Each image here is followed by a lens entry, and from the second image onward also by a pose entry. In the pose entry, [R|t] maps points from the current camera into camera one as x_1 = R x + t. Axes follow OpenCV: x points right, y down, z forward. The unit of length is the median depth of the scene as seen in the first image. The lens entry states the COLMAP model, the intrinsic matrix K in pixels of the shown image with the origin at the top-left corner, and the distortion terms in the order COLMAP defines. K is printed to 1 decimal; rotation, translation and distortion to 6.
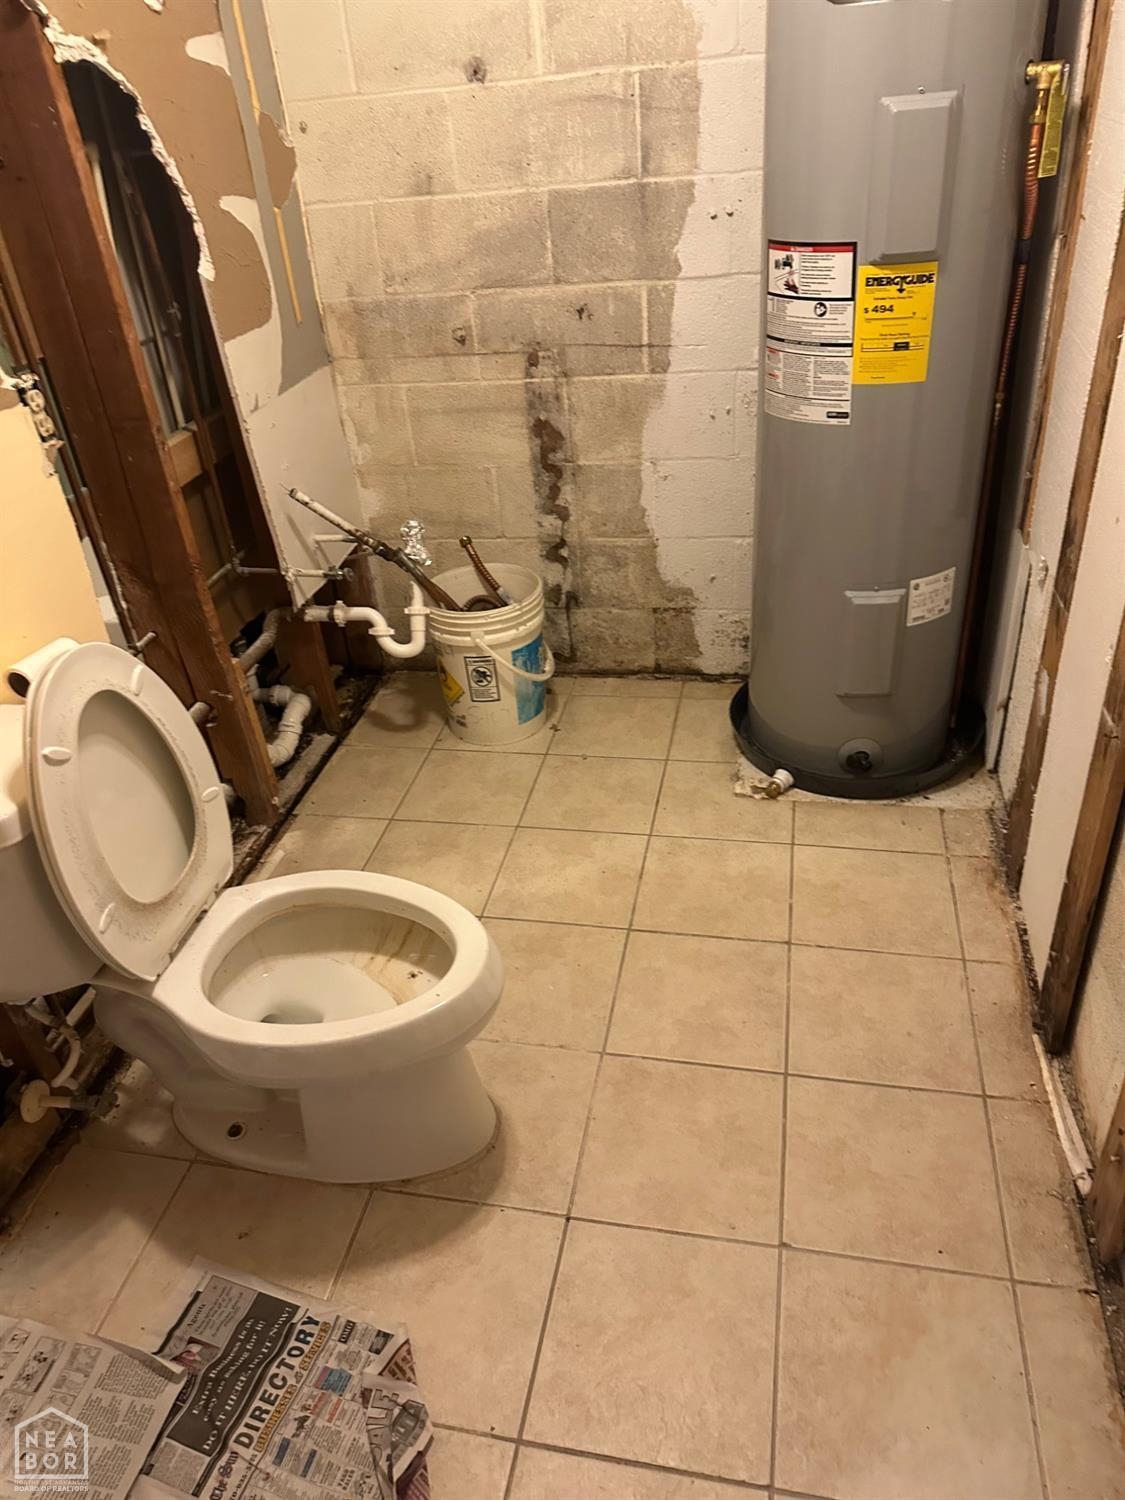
lens RADIAL K [[1036.4, 0, 562.3], [0, 1036.4, 750.4], [0, 0, 1]] dist [0.001576, -0.013909]
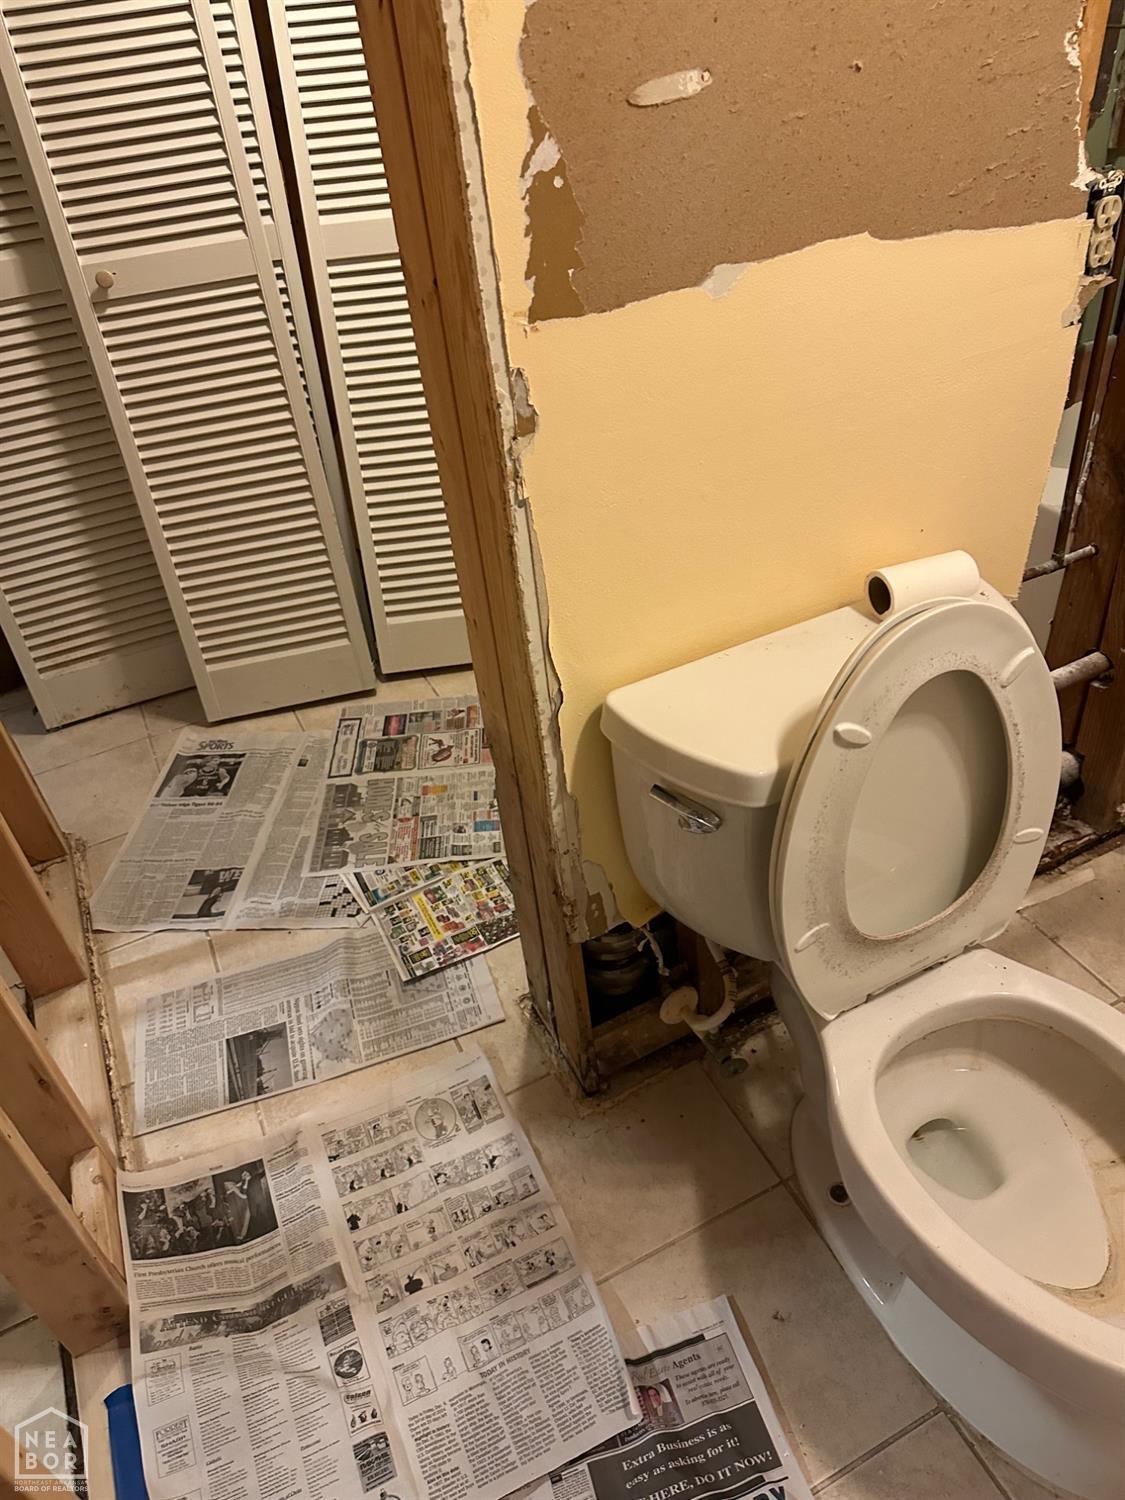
lens RADIAL K [[1058.6, 0, 562.9], [0, 1058.6, 771.3], [0, 0, 1]] dist [0.104142, -0.142991]
pose [[0.621528, 0.501719, -0.601648, -0.121070], [-0.391917, 0.864126, 0.315734, -0.102480], [0.678310, 0.039558, 0.733711, 0.251203]]
